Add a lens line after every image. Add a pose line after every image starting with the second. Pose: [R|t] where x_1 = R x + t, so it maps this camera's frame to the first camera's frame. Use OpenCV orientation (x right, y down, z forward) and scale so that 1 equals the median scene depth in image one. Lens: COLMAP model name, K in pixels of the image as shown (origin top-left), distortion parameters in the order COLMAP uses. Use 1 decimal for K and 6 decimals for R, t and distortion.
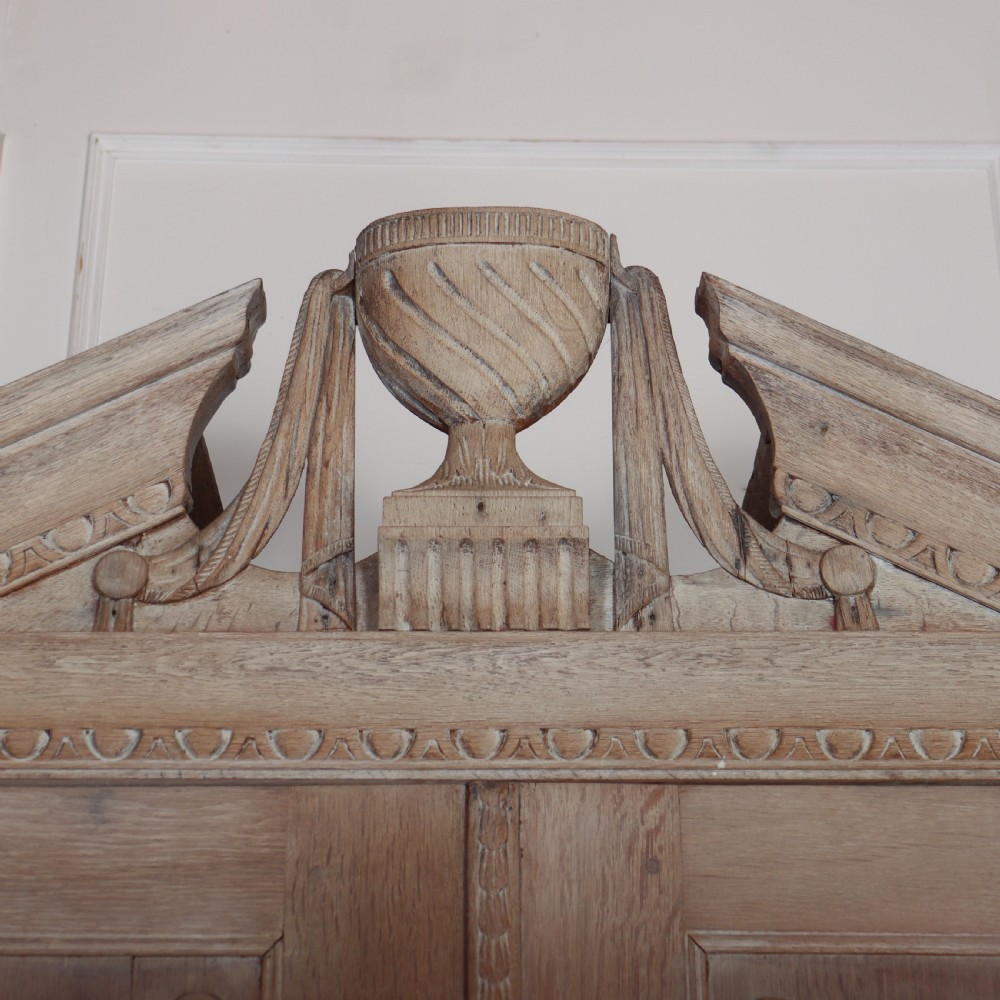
lens RADIAL K [[2218.2, 0, 461.2], [0, 2218.2, 407.7], [0, 0, 1]] dist [-0.007131, 0.000000]
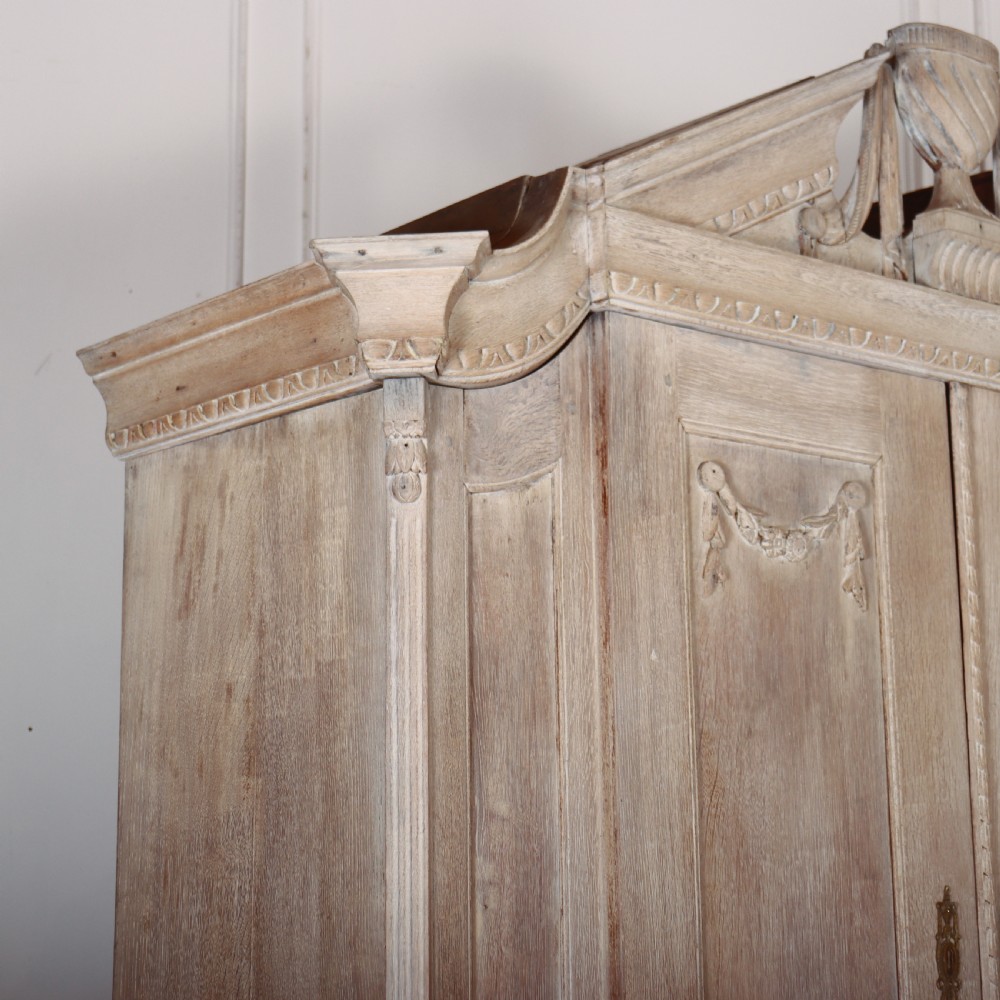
lens RADIAL K [[2218.2, 0, 473.4], [0, 2218.2, 436.3], [0, 0, 1]] dist [-0.007131, 0.000000]
pose [[0.759437, 0.119980, 0.639422, -1.365658], [-0.280433, 0.947222, 0.155333, 0.041631], [-0.587037, -0.297281, 0.753001, -0.111660]]
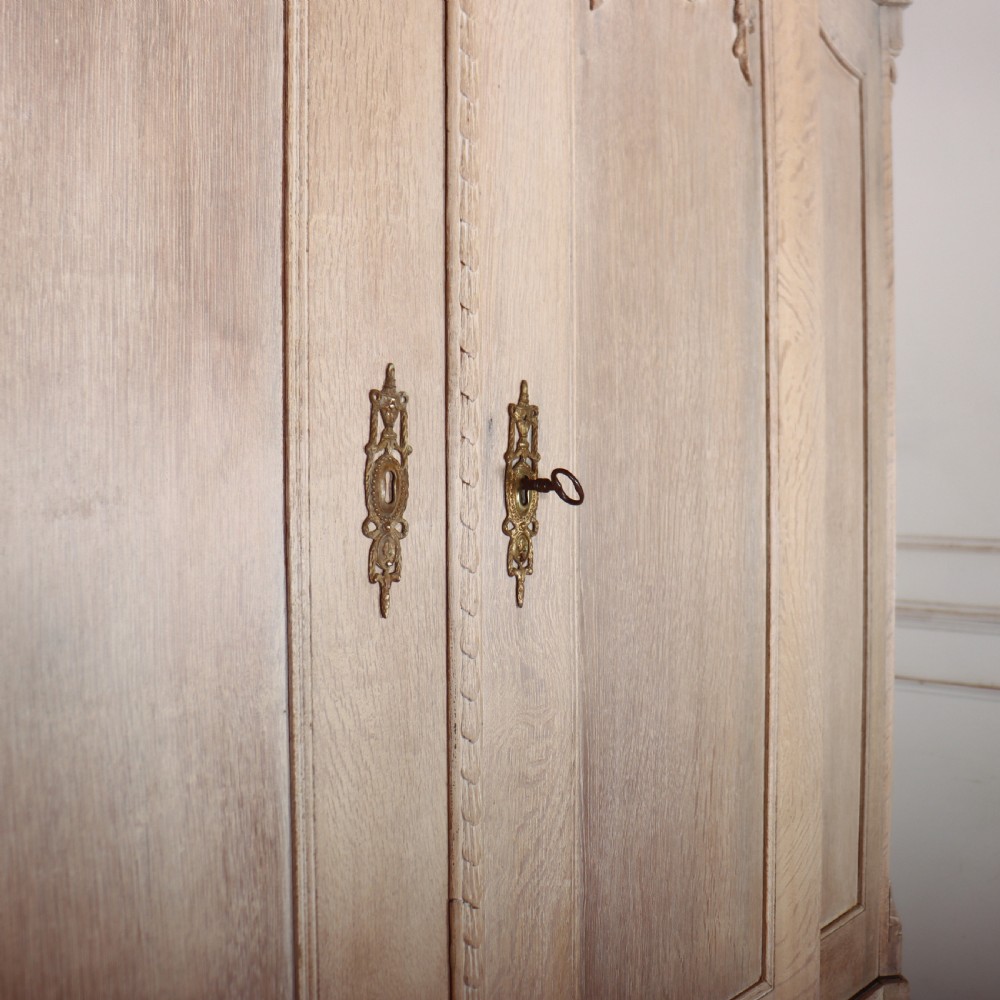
lens RADIAL K [[1265.8, 0, 497.9], [0, 1265.8, 492.3], [0, 0, 1]] dist [-0.145809, 0.000000]
pose [[0.648499, -0.026525, 0.760754, -0.410899], [-0.339672, 0.884295, 0.320383, 0.367499], [-0.681229, -0.466174, 0.564454, 0.446317]]
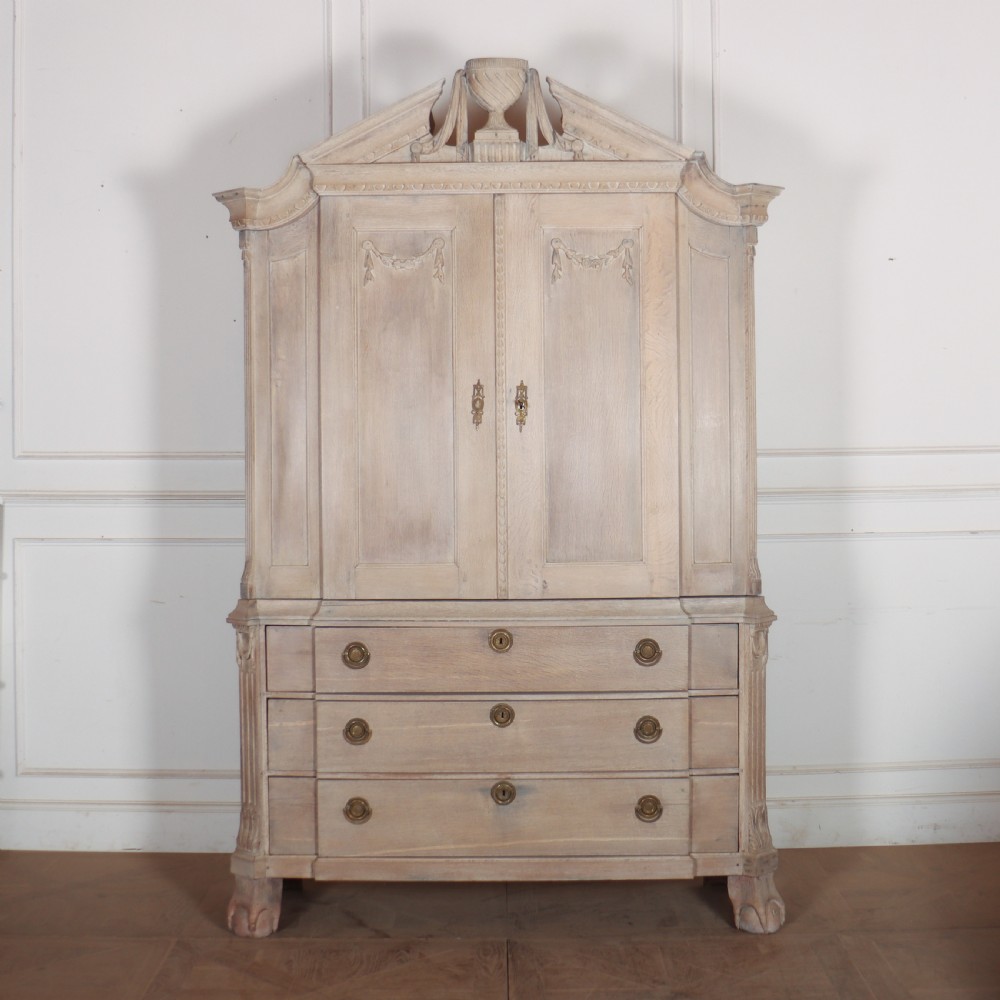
lens RADIAL K [[1924.7, 0, 506.3], [0, 1924.7, 498.5], [0, 0, 1]] dist [-0.178325, 0.000000]
pose [[0.999925, -0.011961, 0.002681, 0.010426], [0.009174, 0.875297, 0.483499, -1.194797], [-0.008130, -0.483438, 0.875341, -2.786069]]
